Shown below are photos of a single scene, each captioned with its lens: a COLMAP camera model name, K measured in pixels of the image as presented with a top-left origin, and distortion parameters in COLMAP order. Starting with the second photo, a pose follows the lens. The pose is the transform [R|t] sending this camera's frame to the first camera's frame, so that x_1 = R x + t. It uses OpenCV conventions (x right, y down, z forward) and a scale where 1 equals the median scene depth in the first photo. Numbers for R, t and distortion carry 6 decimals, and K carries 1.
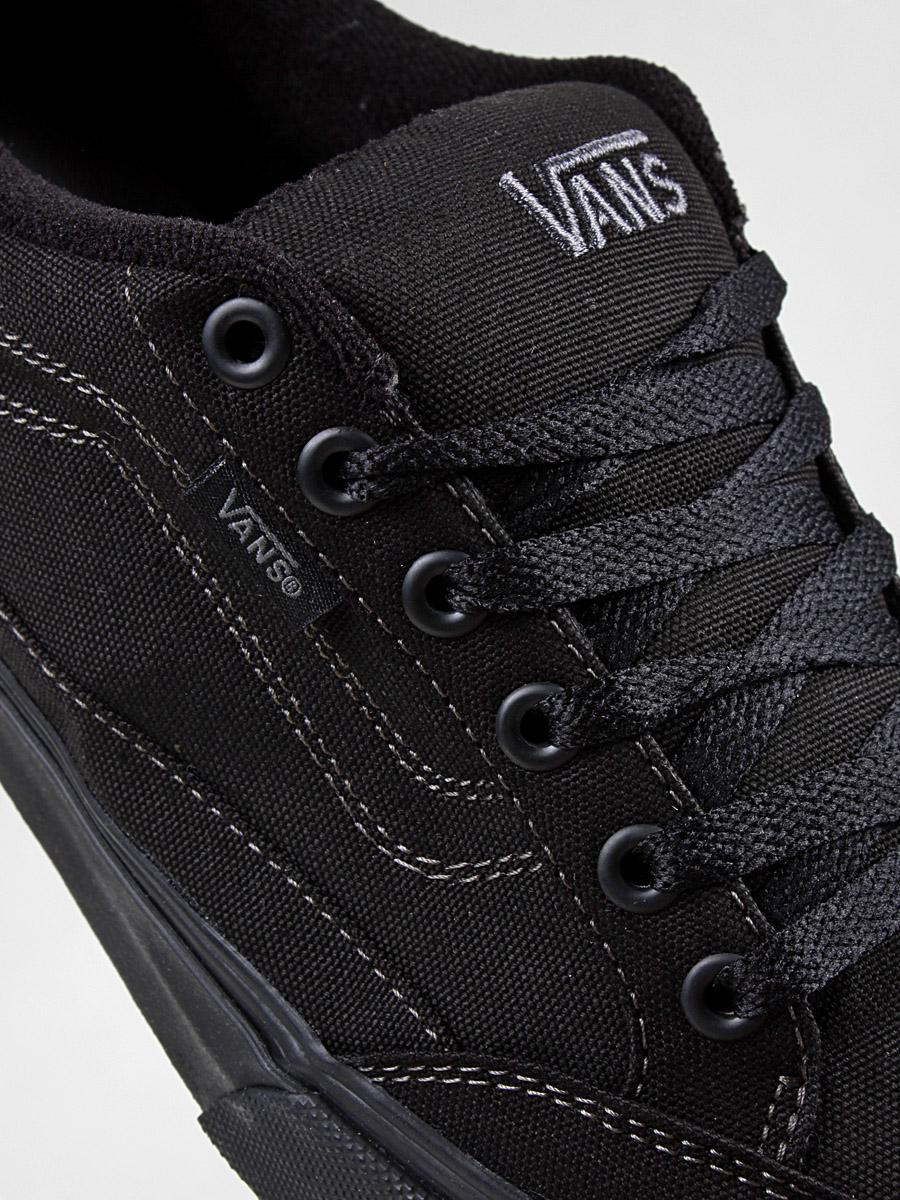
lens RADIAL K [[3694.4, 0, 450.0], [0, 3694.4, 600.0], [0, 0, 1]] dist [-0.427295, 10.435163]
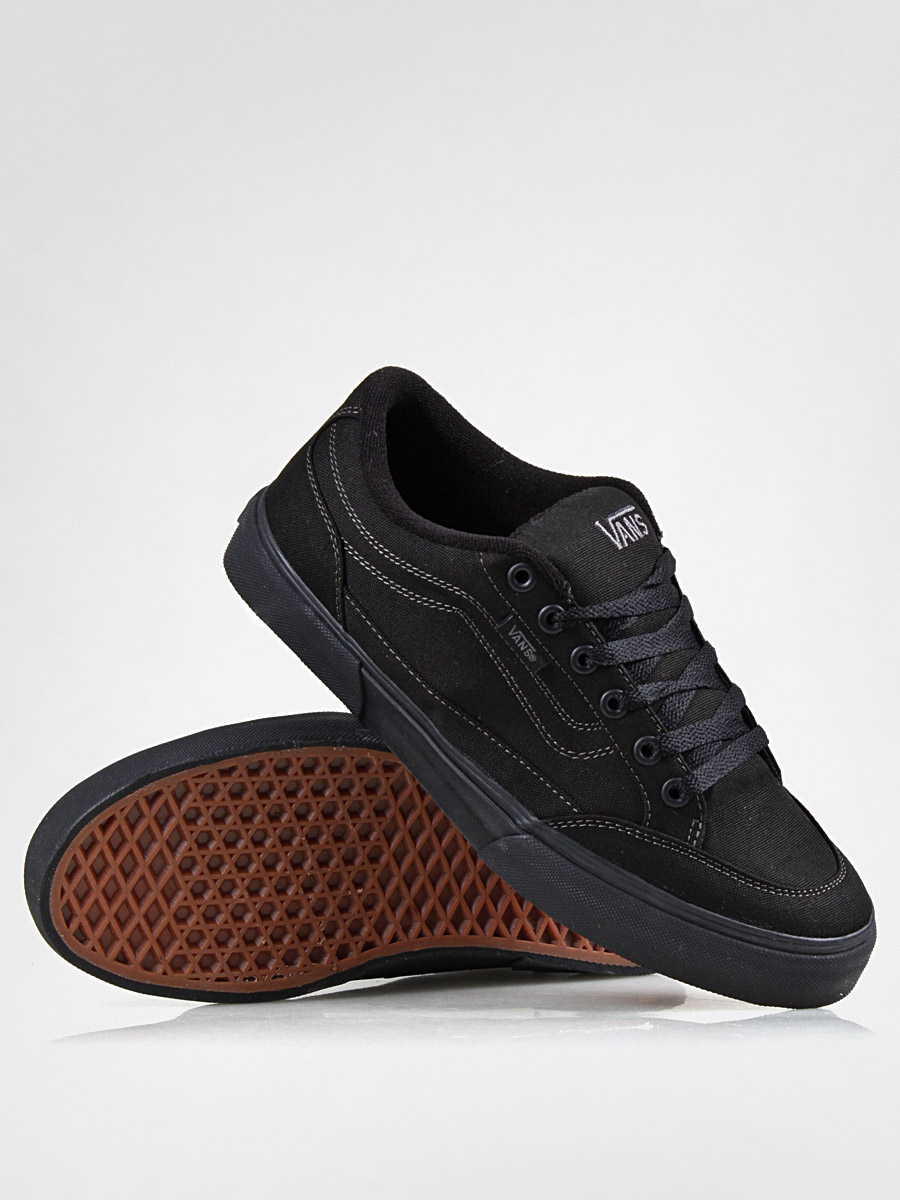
lens RADIAL K [[3694.4, 0, 450.0], [0, 3694.4, 600.0], [0, 0, 1]] dist [-0.427295, 10.435163]
pose [[0.990498, 0.002551, 0.137501, -0.514177], [0.008181, 0.996964, -0.077428, 0.178562], [-0.137281, 0.077817, 0.987471, -1.935415]]
